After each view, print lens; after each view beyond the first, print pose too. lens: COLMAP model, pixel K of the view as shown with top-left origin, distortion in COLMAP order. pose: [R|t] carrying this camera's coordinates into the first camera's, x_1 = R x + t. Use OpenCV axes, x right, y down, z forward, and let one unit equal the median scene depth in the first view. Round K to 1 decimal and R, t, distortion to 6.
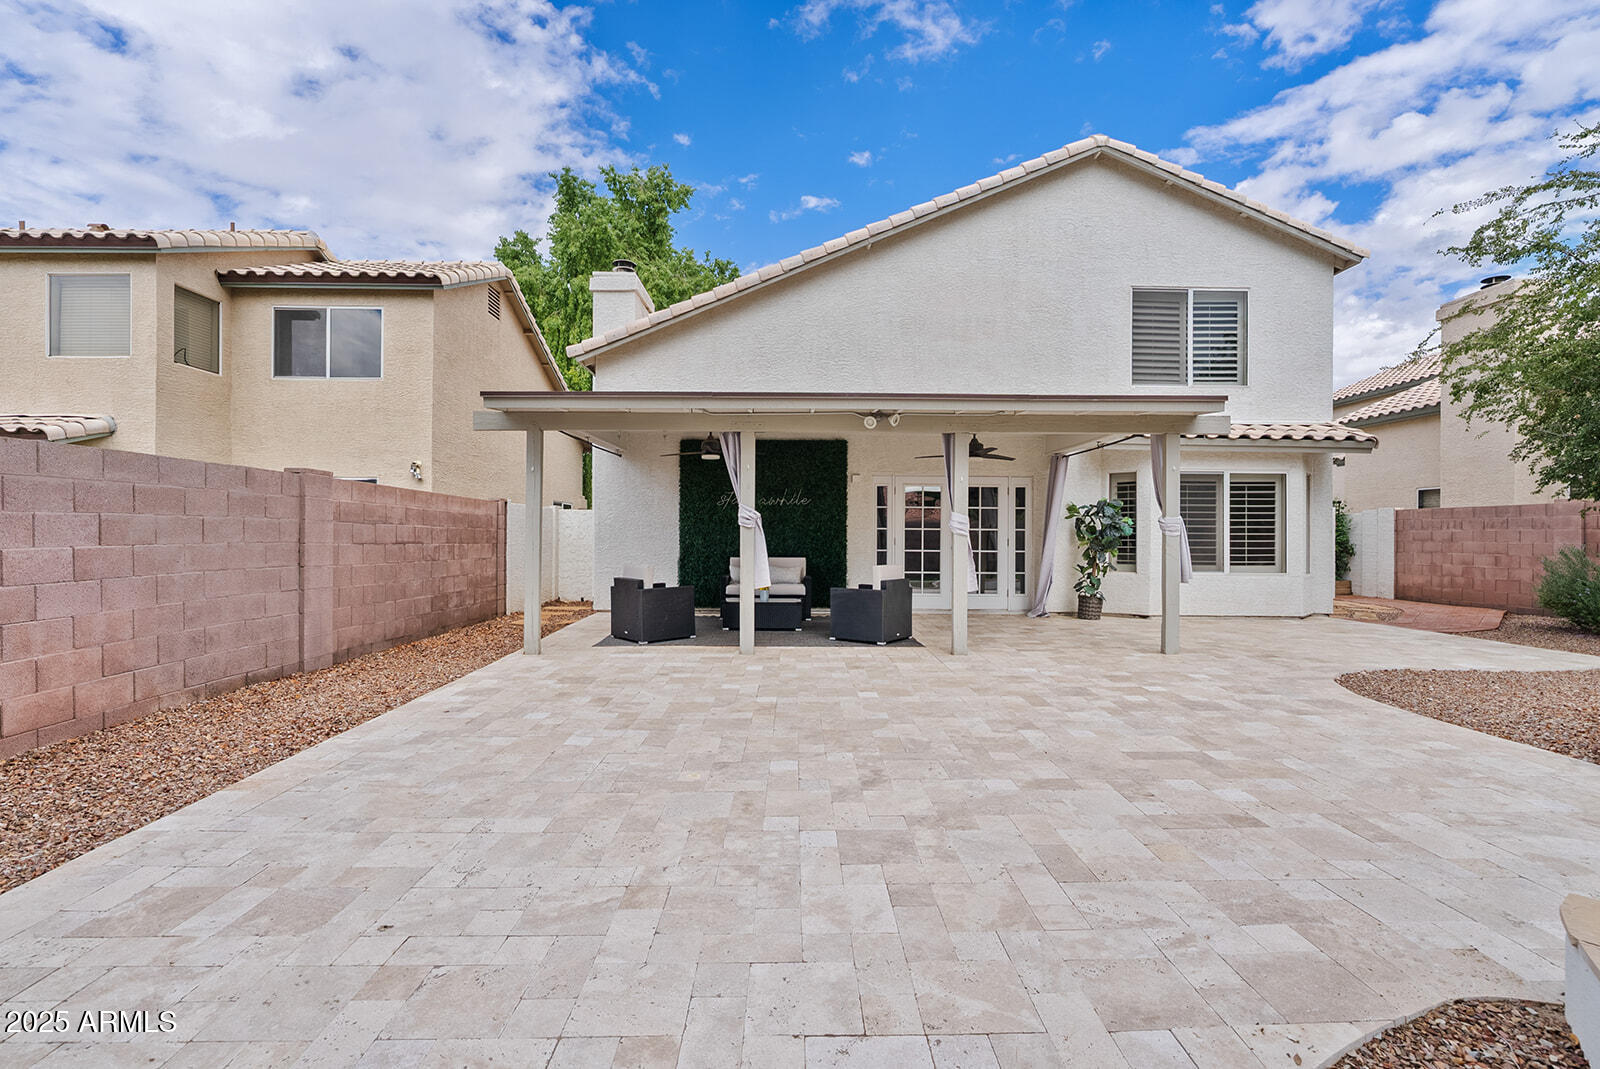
lens RADIAL K [[732.4, 0, 801.0], [0, 732.4, 533.5], [0, 0, 1]] dist [-0.004751, 0.001223]
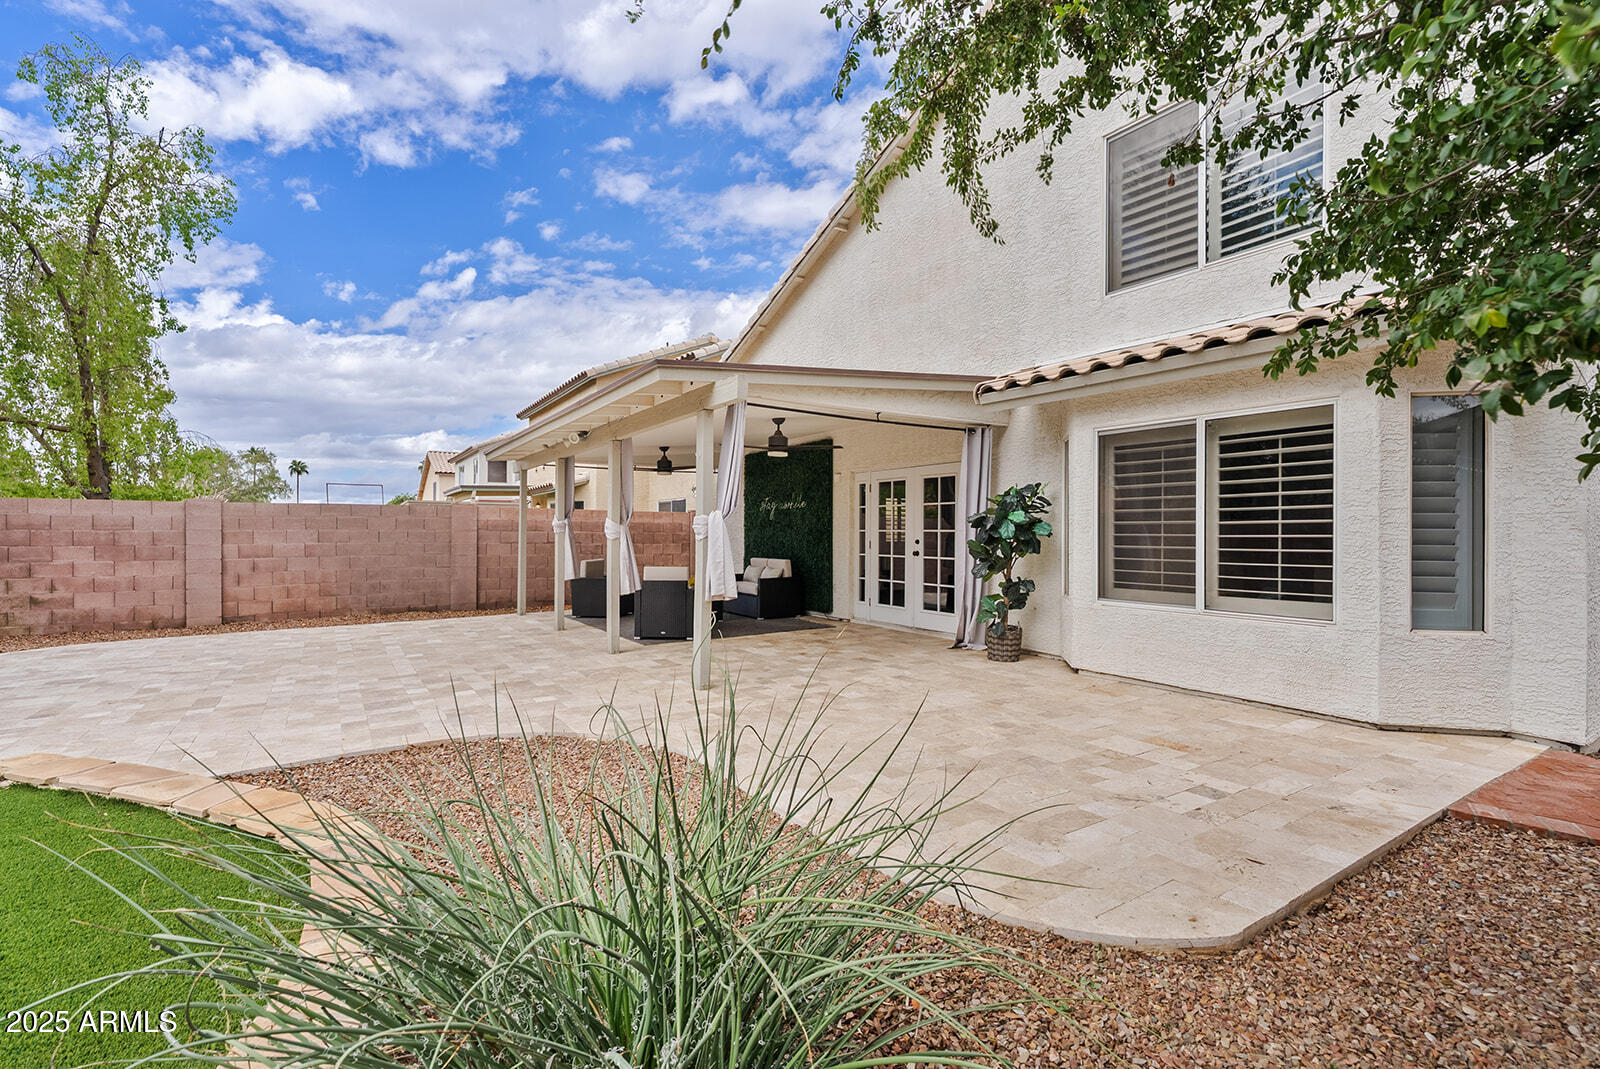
lens RADIAL K [[723.4, 0, 802.2], [0, 723.4, 534.6], [0, 0, 1]] dist [0.002089, 0.000075]
pose [[0.535982, -0.003367, -0.844223, 0.865871], [0.003347, 0.999993, -0.001864, -0.000183], [0.844223, -0.001826, 0.535990, 0.473351]]
